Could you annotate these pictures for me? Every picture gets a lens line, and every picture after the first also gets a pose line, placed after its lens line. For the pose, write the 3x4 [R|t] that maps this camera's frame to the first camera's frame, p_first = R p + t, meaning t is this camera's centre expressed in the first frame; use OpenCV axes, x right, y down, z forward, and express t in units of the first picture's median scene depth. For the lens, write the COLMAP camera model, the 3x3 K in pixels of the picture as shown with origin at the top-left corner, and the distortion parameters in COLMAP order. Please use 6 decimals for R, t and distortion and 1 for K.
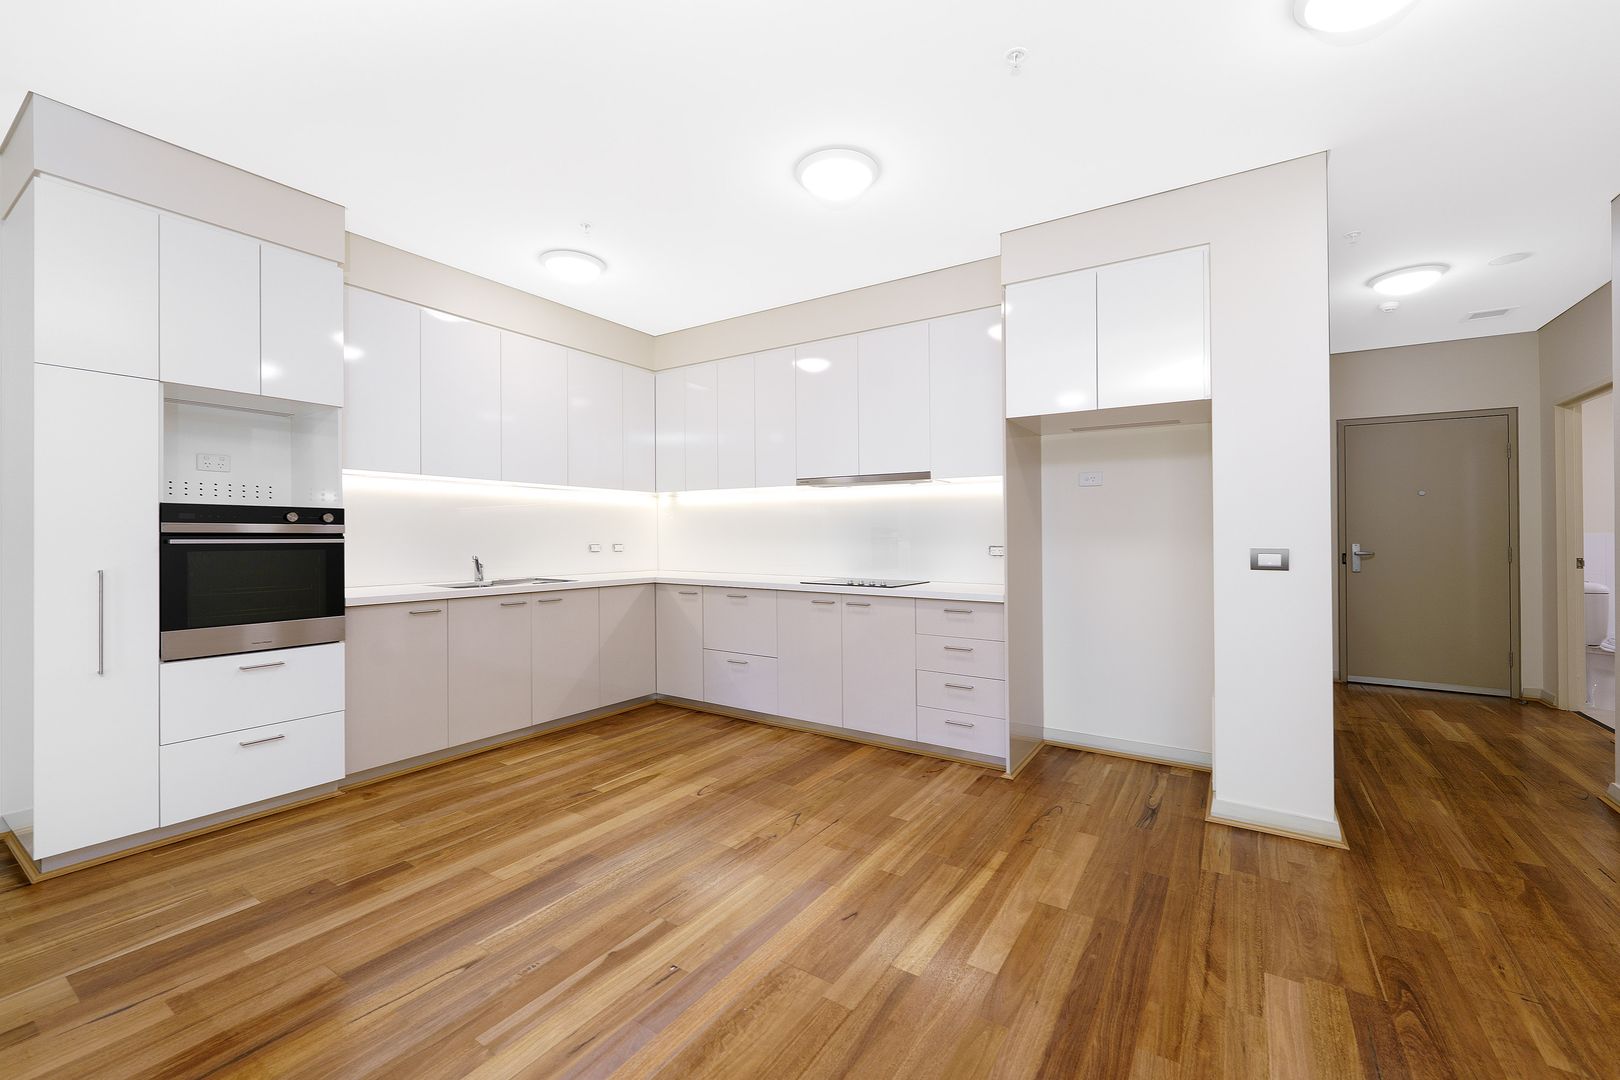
lens RADIAL K [[661.5, 0, 805.5], [0, 661.5, 531.5], [0, 0, 1]] dist [-0.000271, -0.000907]
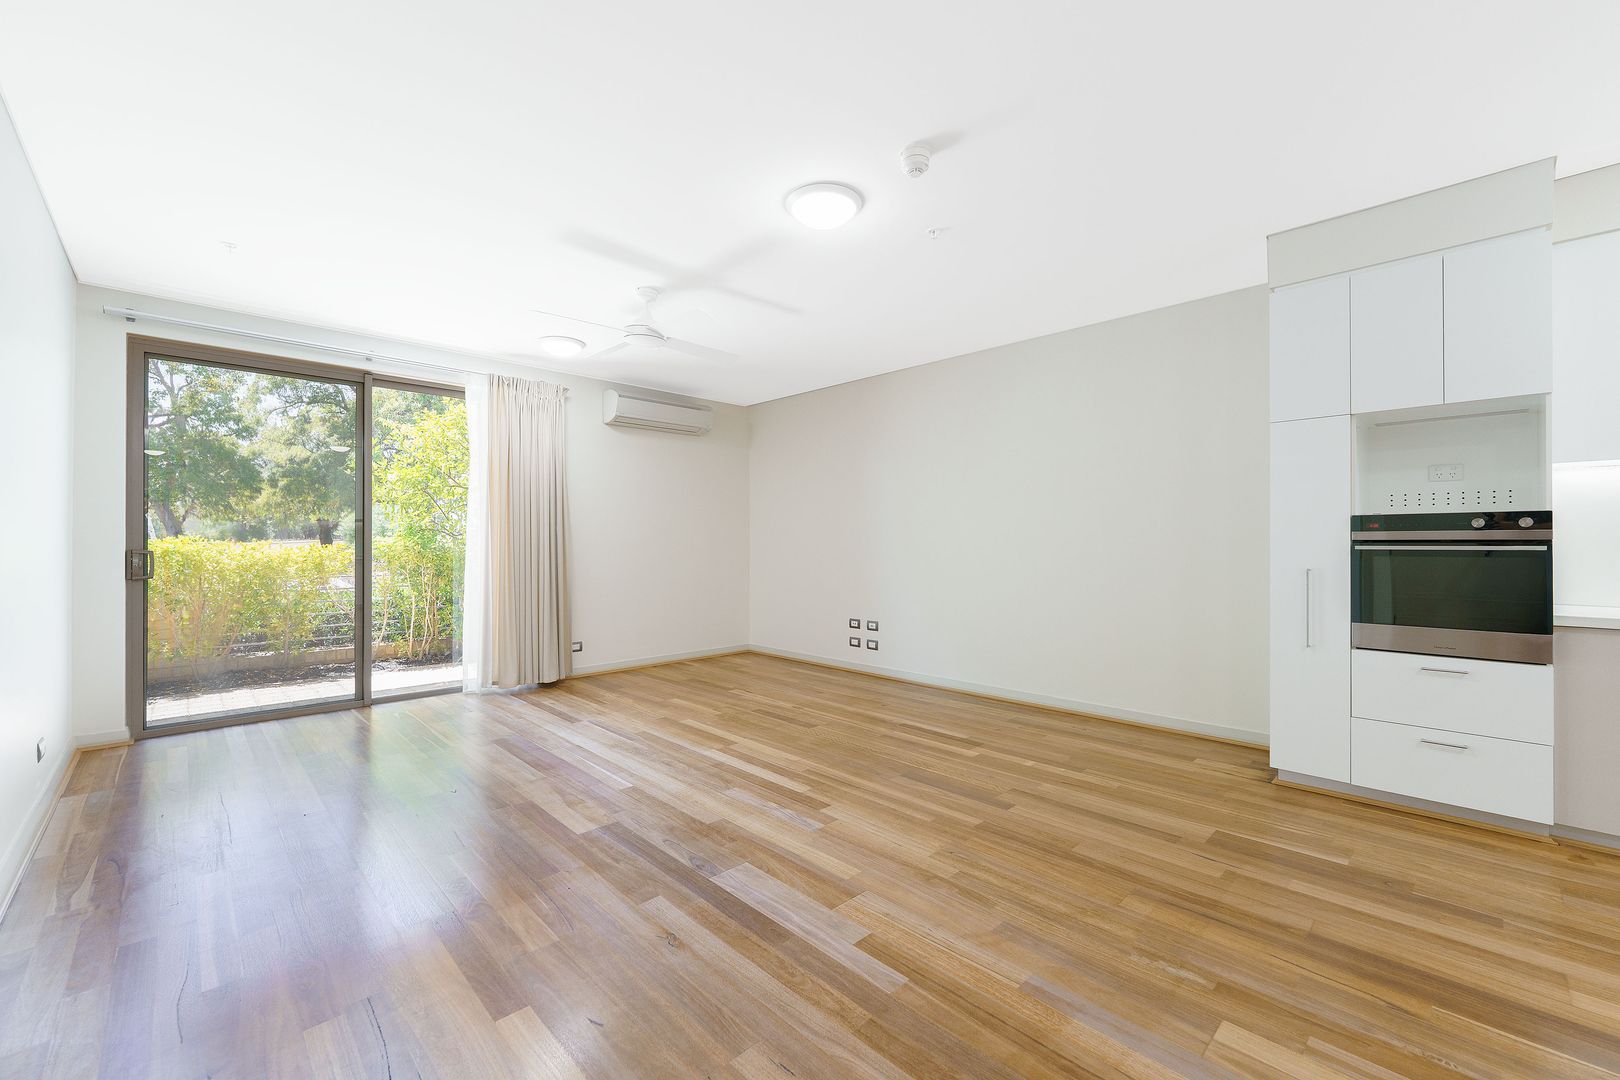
lens RADIAL K [[661.5, 0, 805.5], [0, 661.5, 531.5], [0, 0, 1]] dist [-0.000271, -0.000907]
pose [[-0.229333, -0.016592, -0.973207, 0.431260], [0.008005, 0.999789, -0.018932, 0.000684], [0.973315, -0.012132, -0.229152, 0.304623]]
